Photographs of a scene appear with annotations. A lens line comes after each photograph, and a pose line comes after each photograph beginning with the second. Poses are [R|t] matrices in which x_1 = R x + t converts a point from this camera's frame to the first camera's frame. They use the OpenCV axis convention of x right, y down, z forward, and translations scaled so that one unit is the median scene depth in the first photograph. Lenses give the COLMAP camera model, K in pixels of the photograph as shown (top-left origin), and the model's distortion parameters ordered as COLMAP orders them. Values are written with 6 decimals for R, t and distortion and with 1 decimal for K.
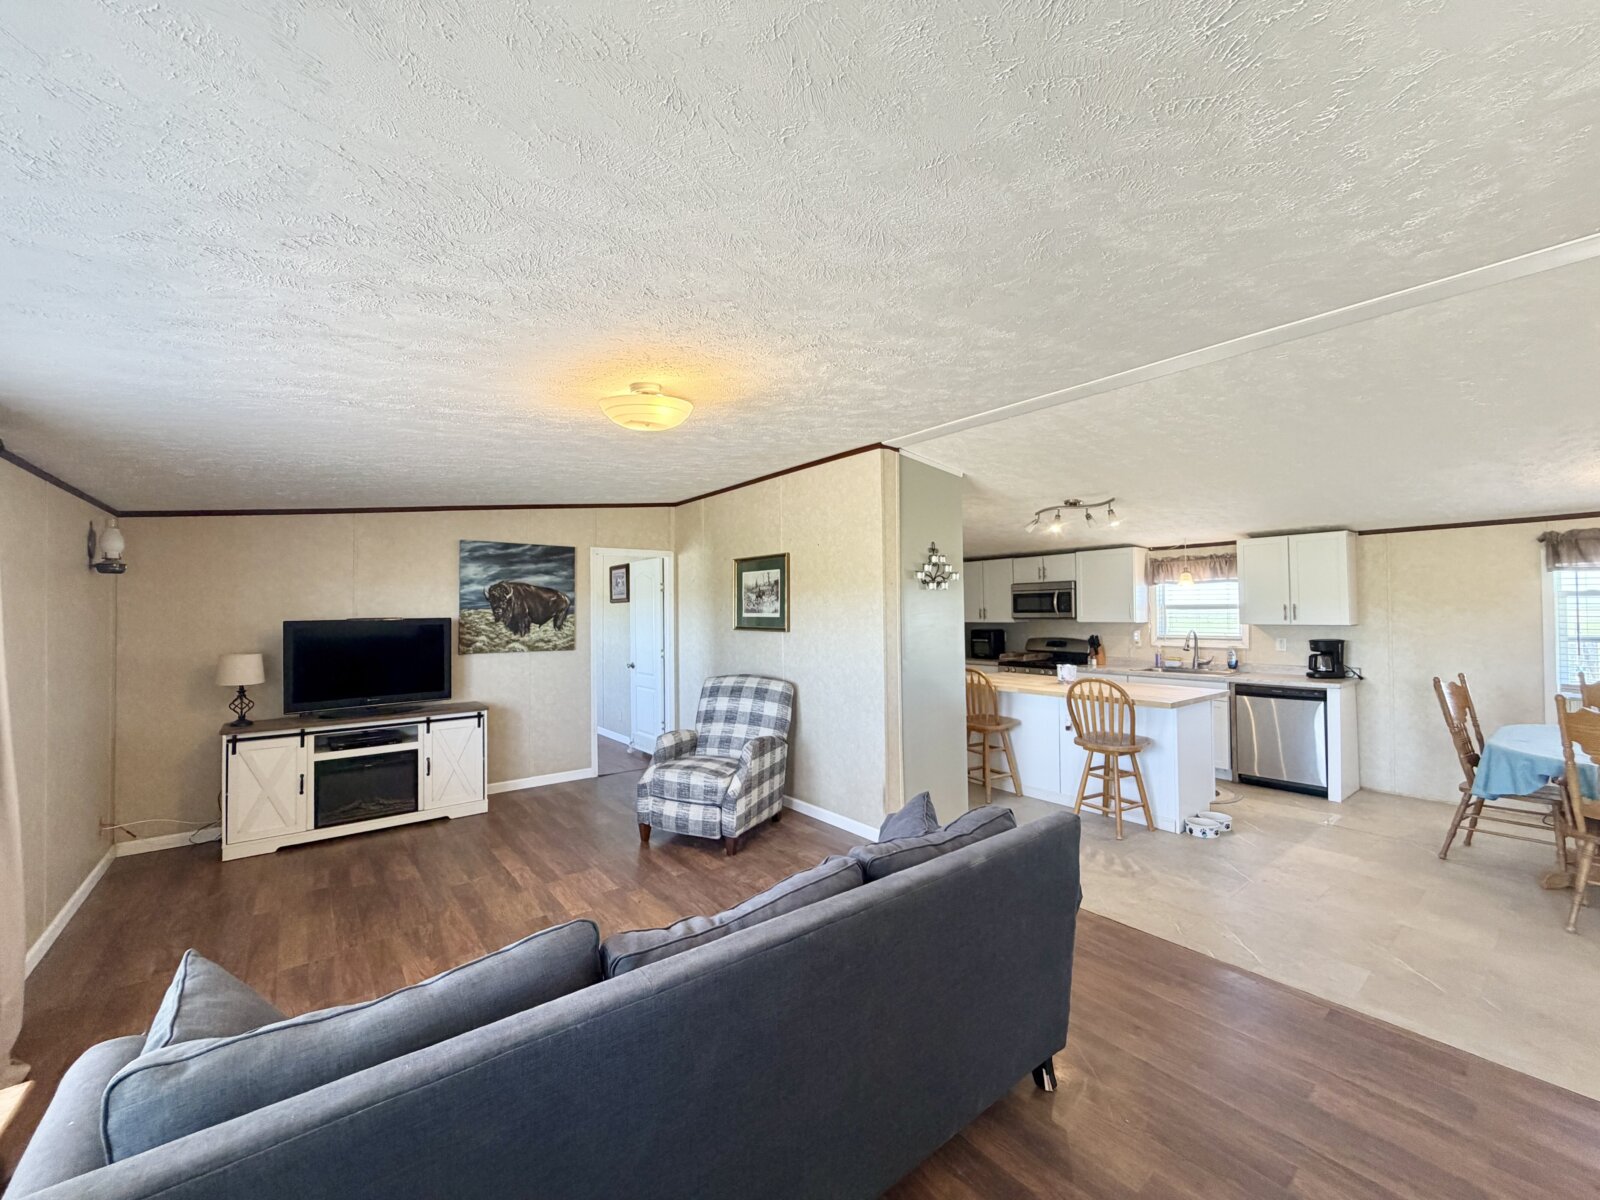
lens RADIAL K [[639.6, 0, 799.8], [0, 639.6, 598.8], [0, 0, 1]] dist [0.000253, 0.000066]
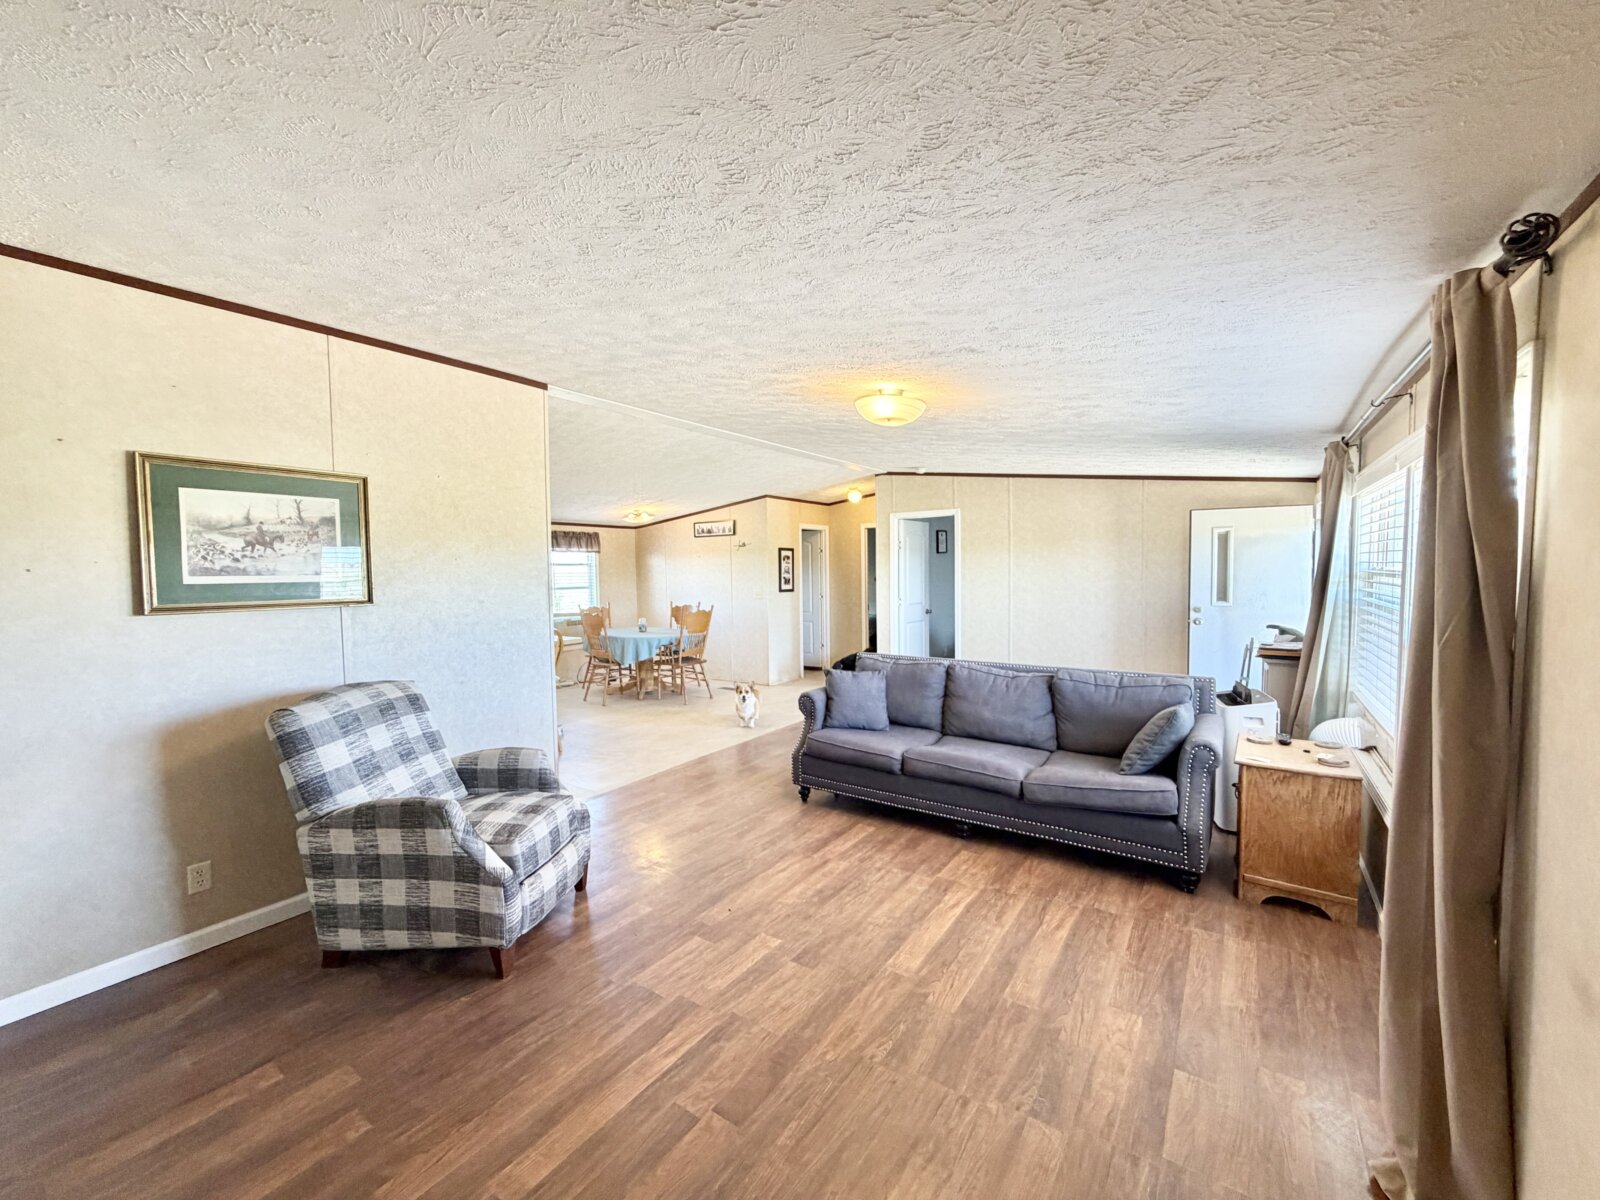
lens RADIAL K [[639.6, 0, 795.7], [0, 639.6, 601.6], [0, 0, 1]] dist [0.000253, 0.000066]
pose [[-0.294018, -0.035596, 0.955137, -0.703693], [-0.001422, 0.999321, 0.036805, 0.024351], [-0.955799, 0.009463, -0.293869, 0.767515]]
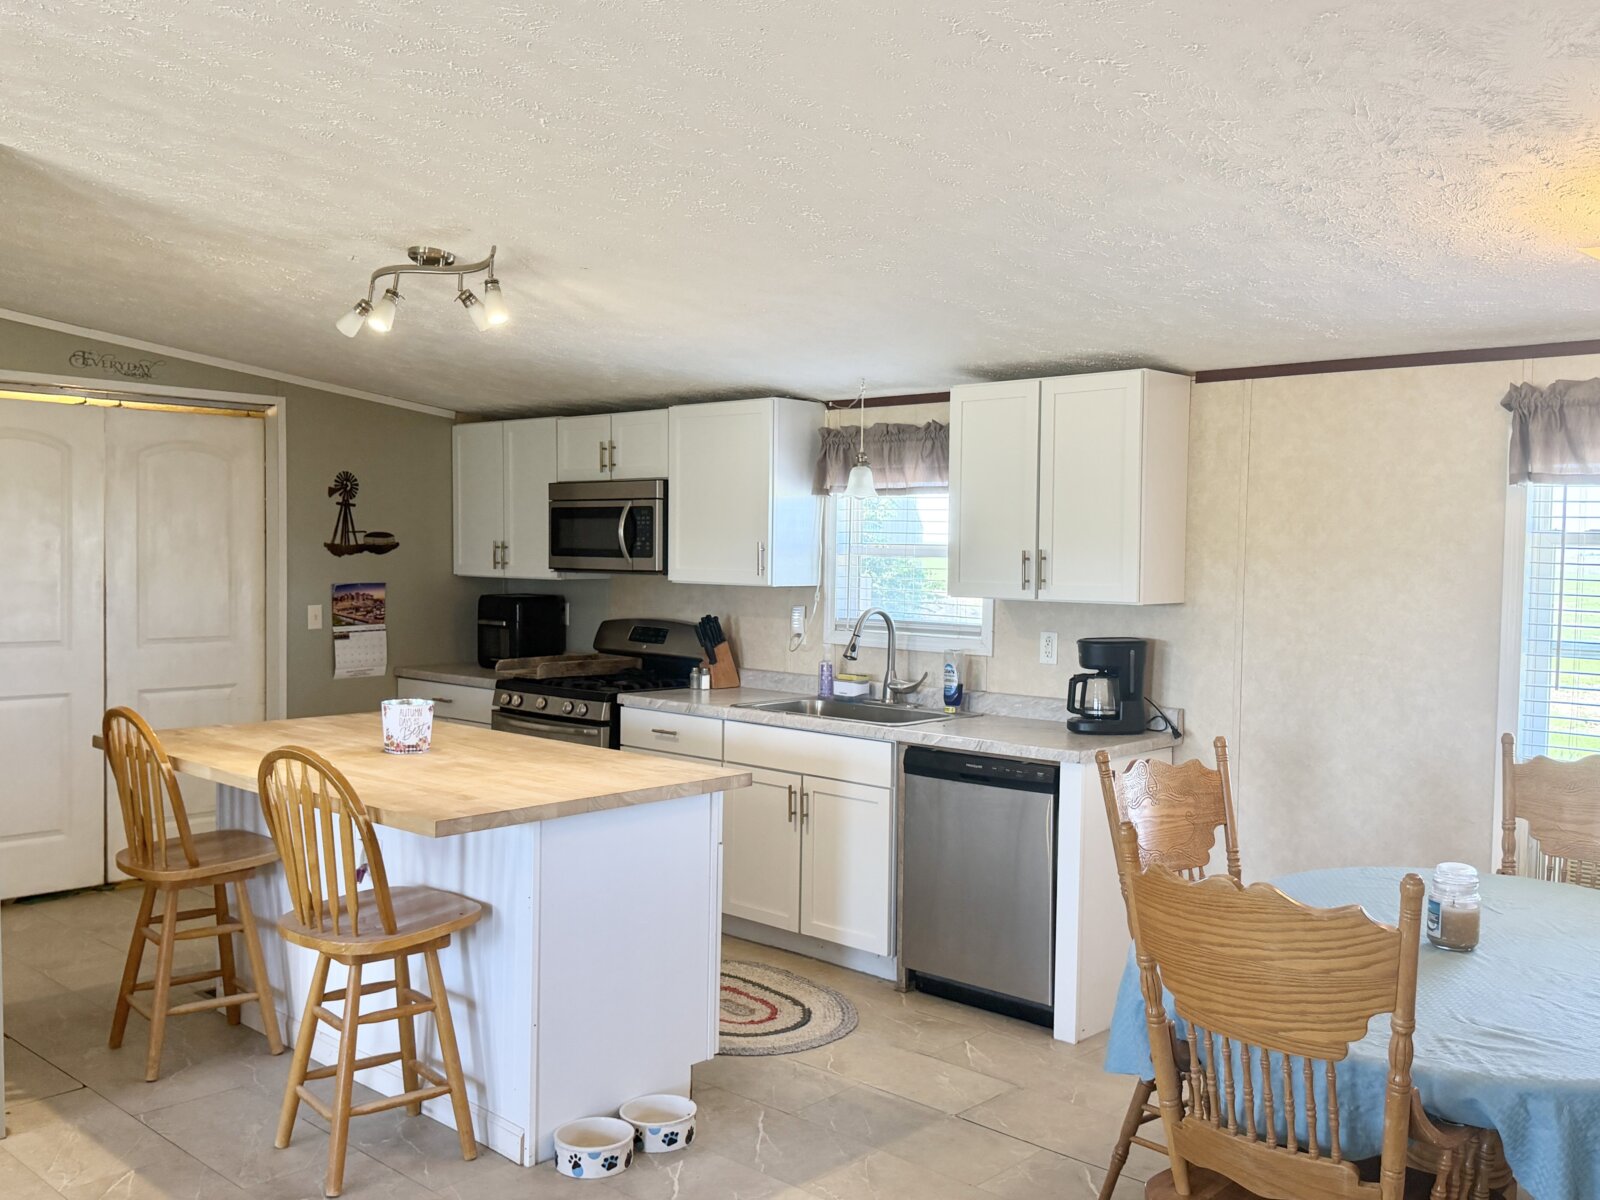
lens RADIAL K [[1412.3, 0, 832.2], [0, 1412.3, 609.6], [0, 0, 1]] dist [0.068752, -0.059749]
pose [[0.985371, 0.014780, 0.169778, 0.531066], [-0.026308, 0.997483, 0.065851, -0.009995], [-0.168378, -0.069354, 0.983280, 0.157350]]
